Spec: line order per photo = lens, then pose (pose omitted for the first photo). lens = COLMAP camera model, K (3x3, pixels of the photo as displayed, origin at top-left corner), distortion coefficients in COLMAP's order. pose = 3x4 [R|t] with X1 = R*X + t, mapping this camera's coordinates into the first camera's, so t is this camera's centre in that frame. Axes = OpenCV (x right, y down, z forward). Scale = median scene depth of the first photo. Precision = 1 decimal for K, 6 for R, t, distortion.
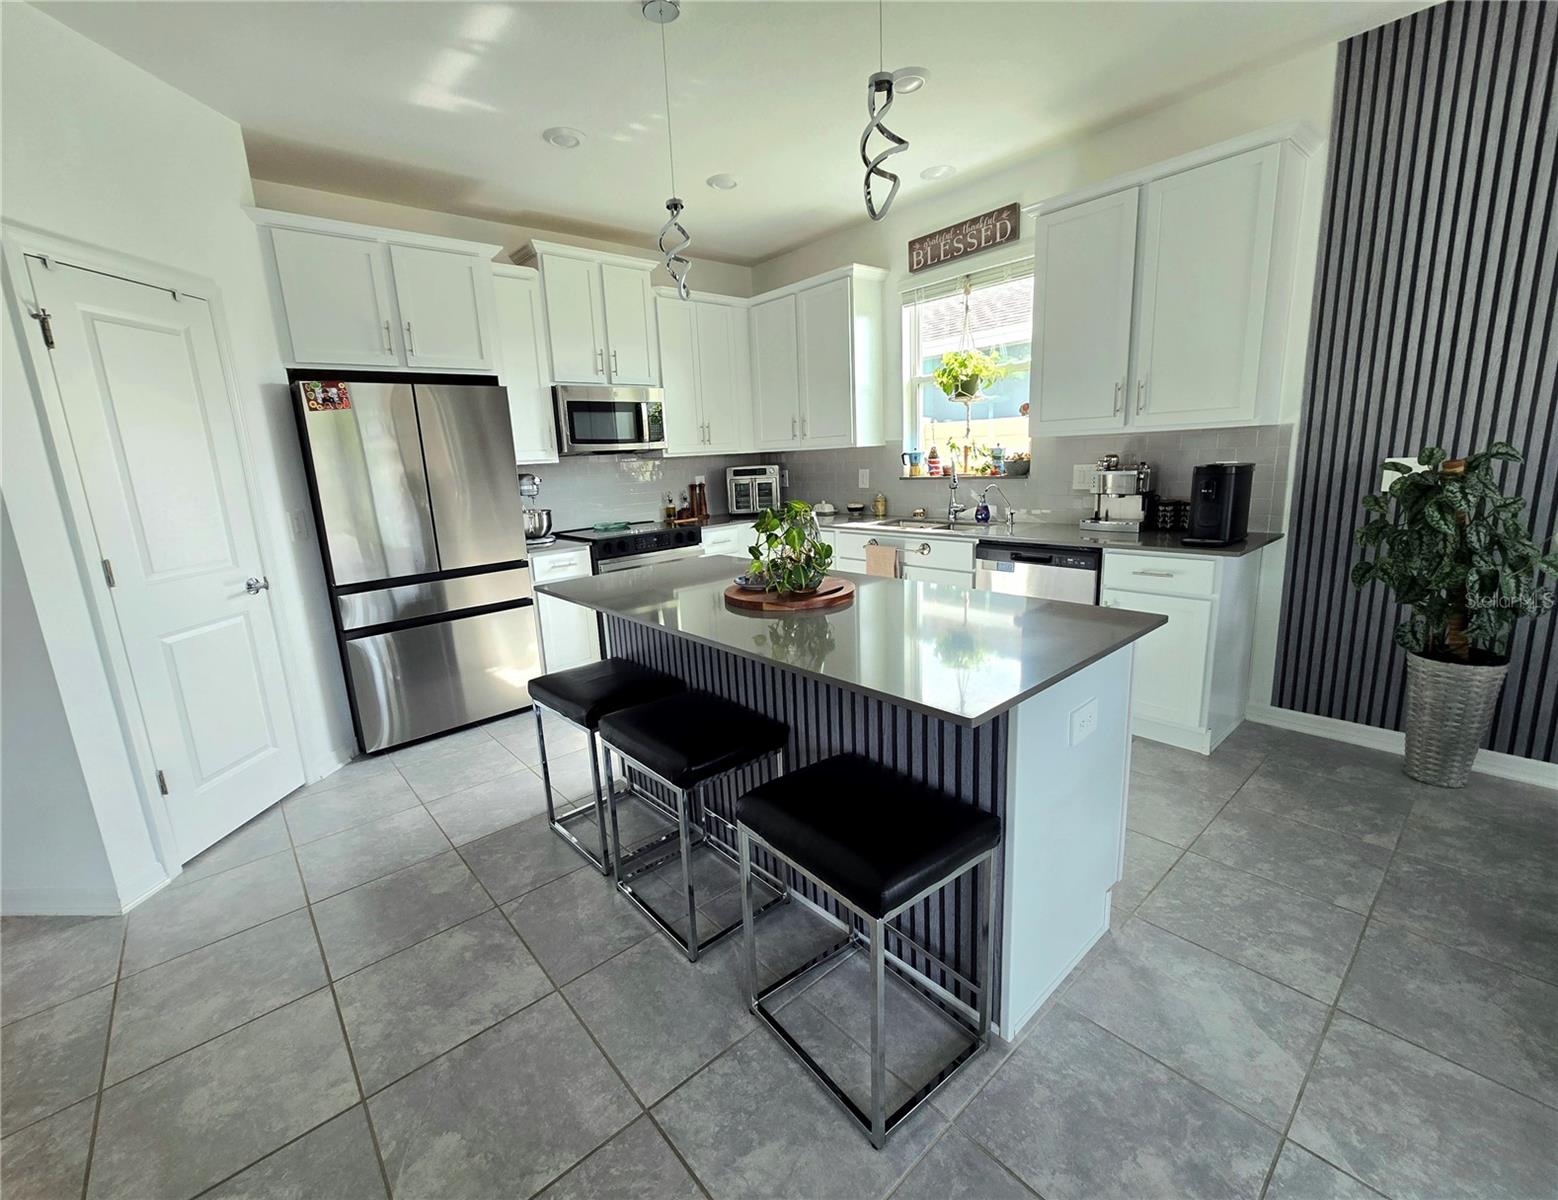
lens RADIAL K [[663.8, 0, 761.2], [0, 663.8, 588.9], [0, 0, 1]] dist [0.001780, -0.000491]
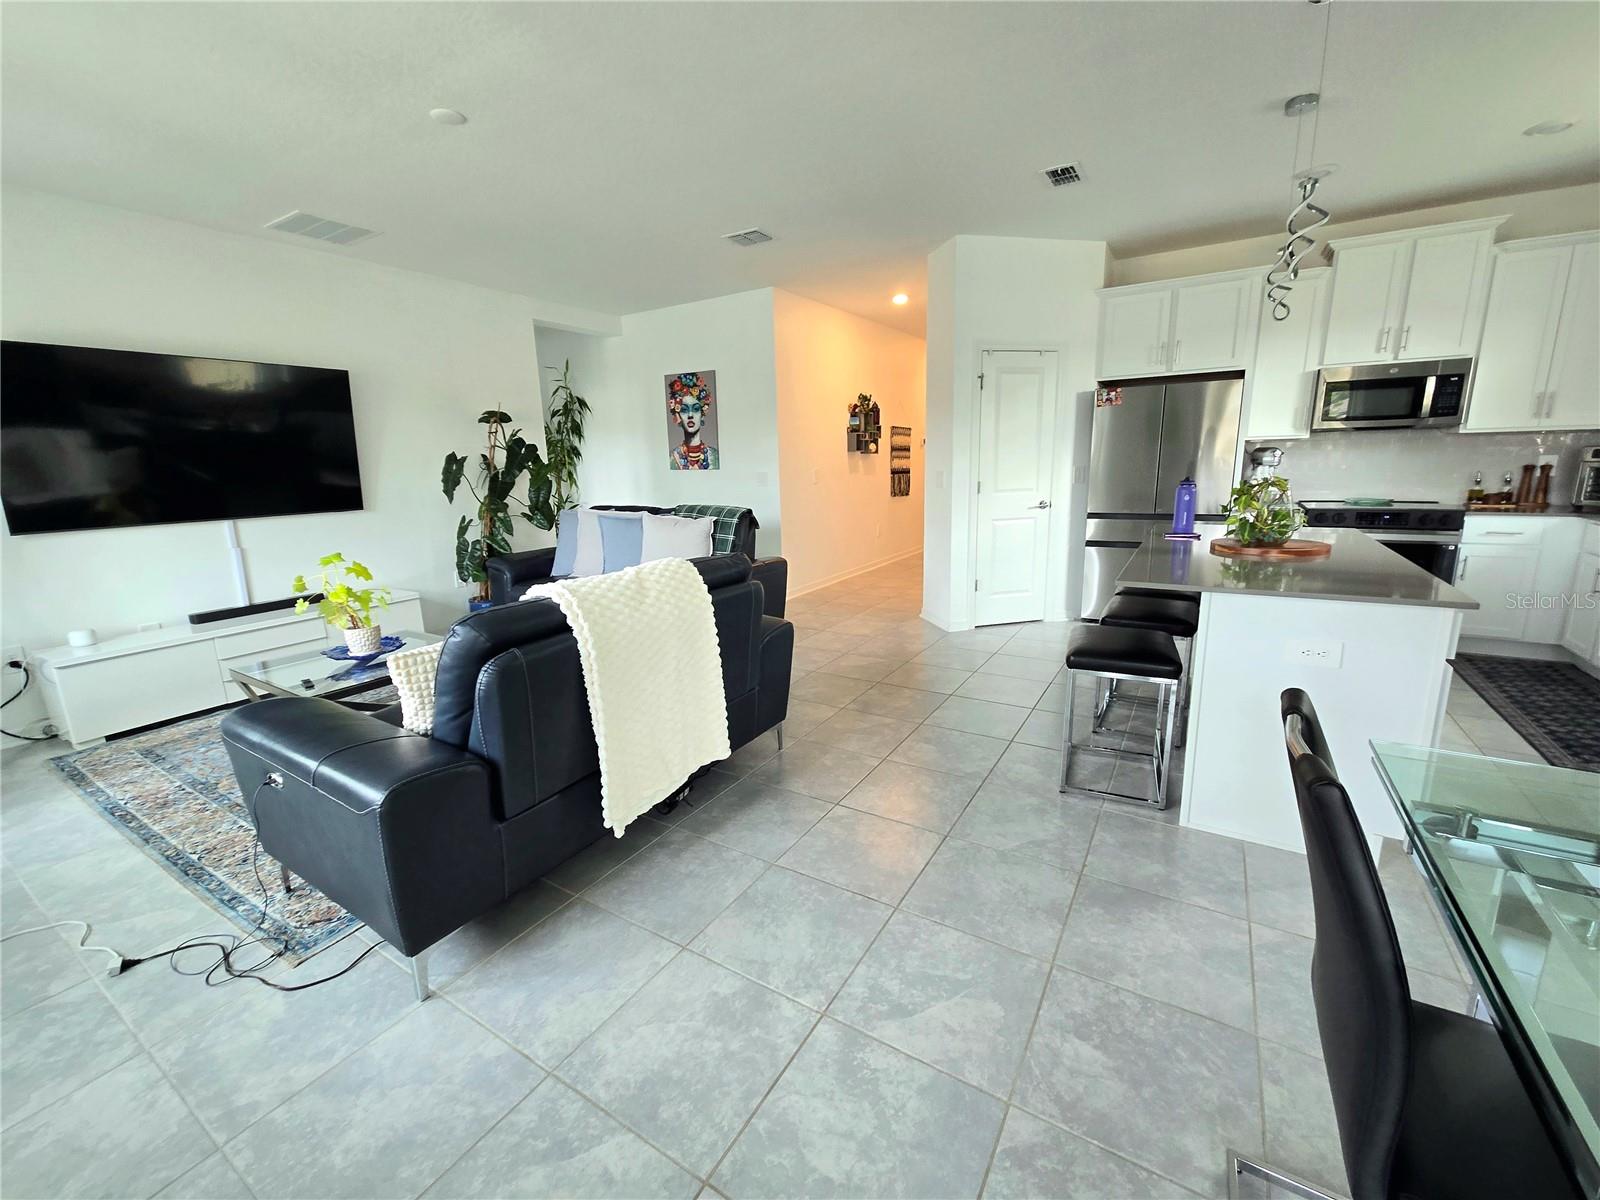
lens RADIAL K [[655.9, 0, 795.2], [0, 655.9, 606.0], [0, 0, 1]] dist [0.002762, -0.000959]
pose [[0.300890, 0.245767, -0.921447, 0.698736], [-0.177256, 0.963798, 0.199182, 0.021067], [0.937041, 0.103401, 0.333561, -0.209440]]
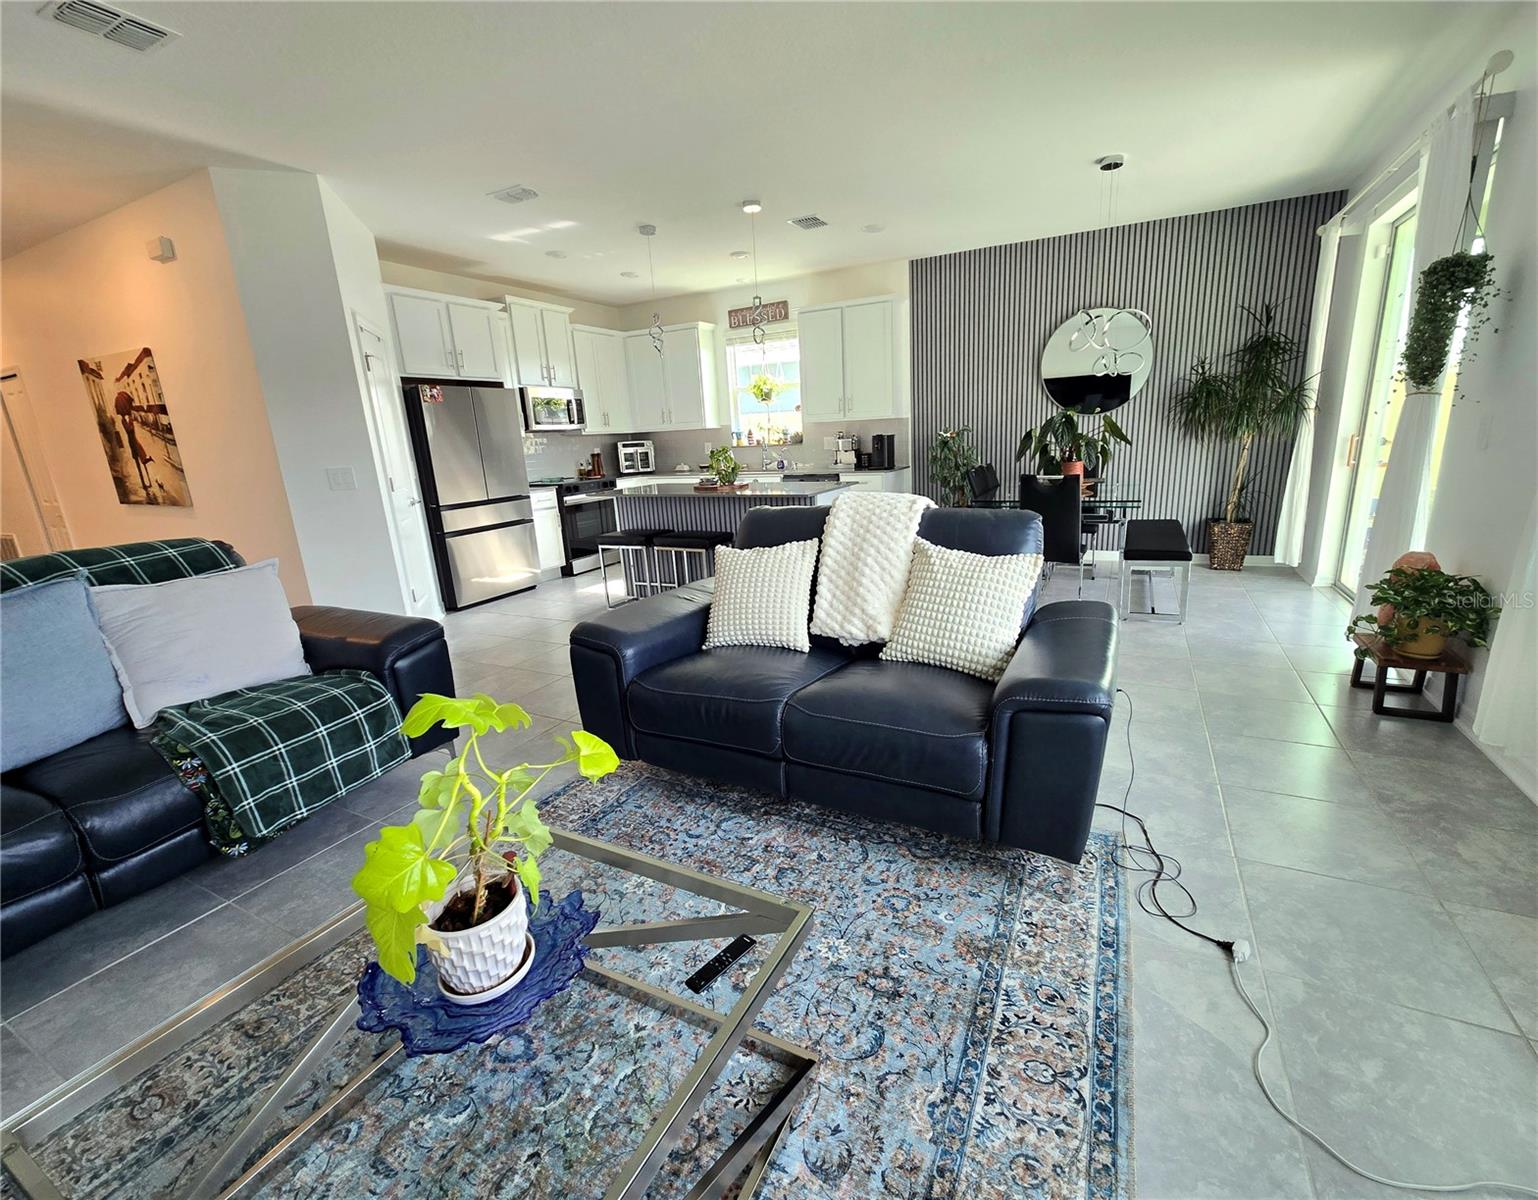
lens RADIAL K [[666.9, 0, 788.3], [0, 666.9, 598.8], [0, 0, 1]] dist [0.013754, 0.000427]
pose [[0.920374, -0.091857, 0.380097, -0.494224], [0.081444, 0.995731, 0.043427, 0.228704], [-0.382464, -0.009012, 0.923927, -0.929107]]
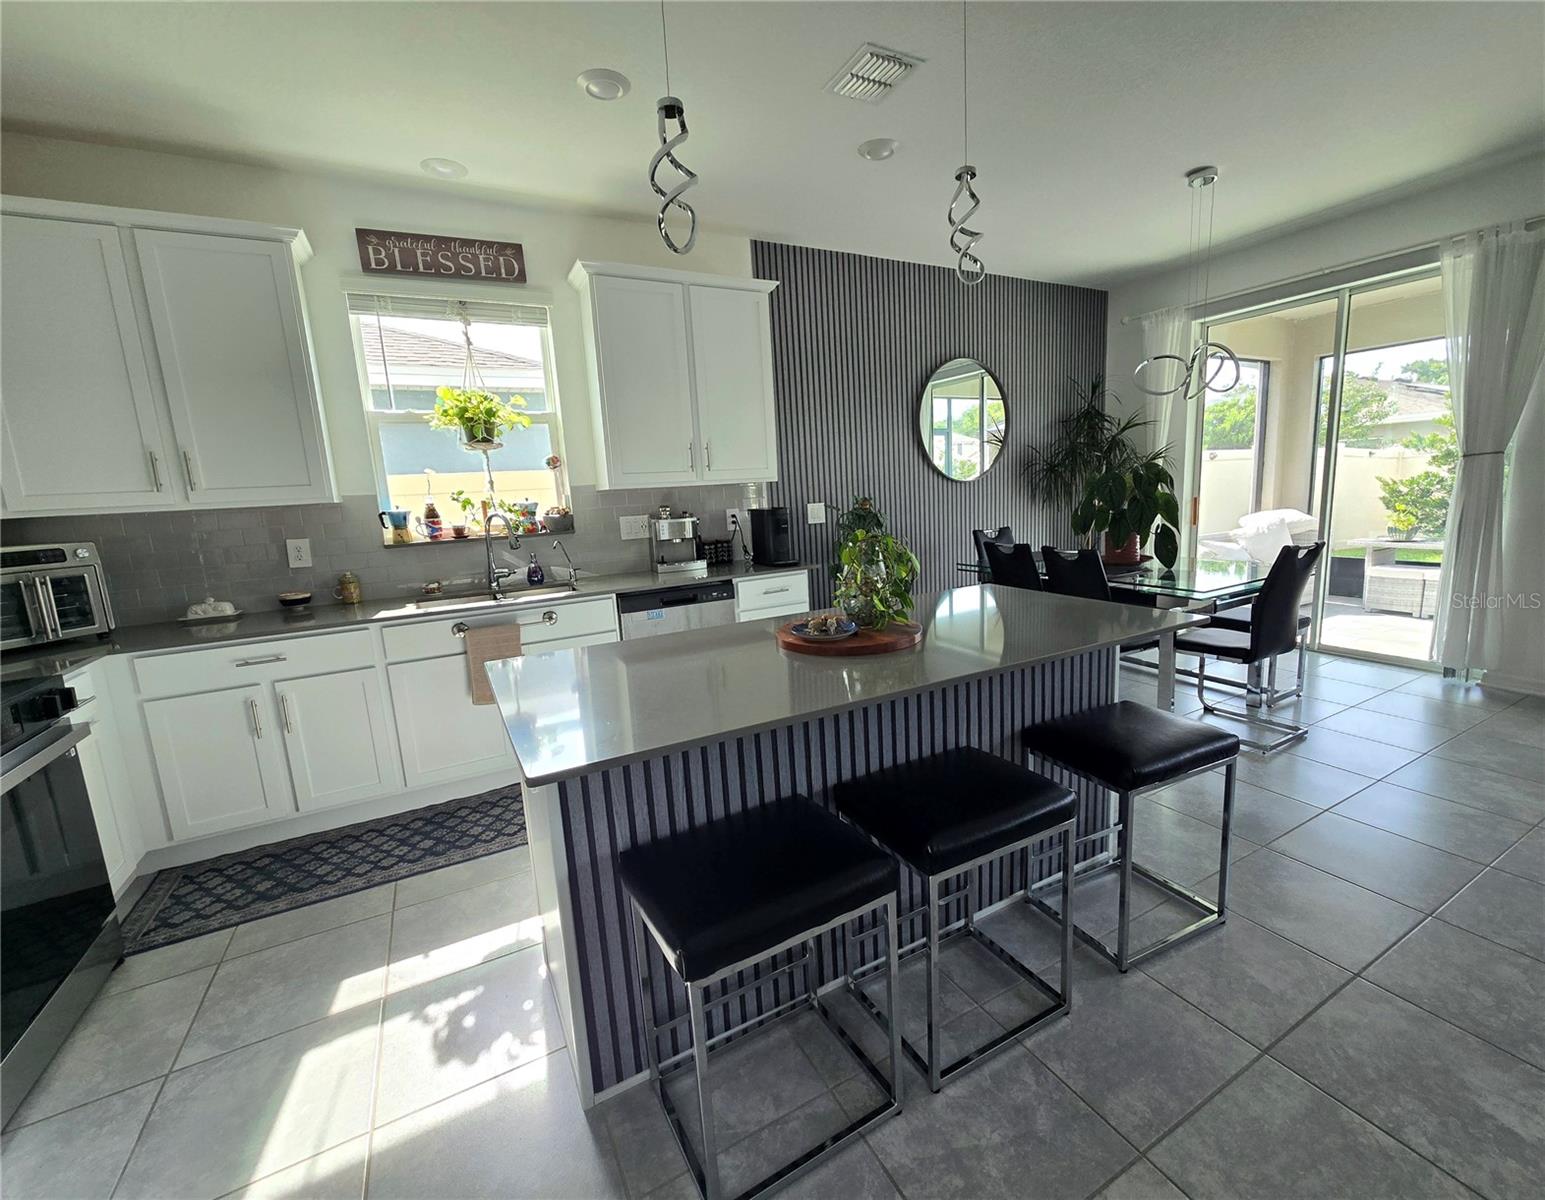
lens RADIAL K [[658.2, 0, 816.5], [0, 658.2, 588.2], [0, 0, 1]] dist [0.001780, -0.000491]
pose [[0.191137, -0.112351, 0.975112, -0.574902], [0.238730, 0.968919, 0.064842, -0.082206], [-0.952090, 0.220395, 0.212018, 0.590260]]
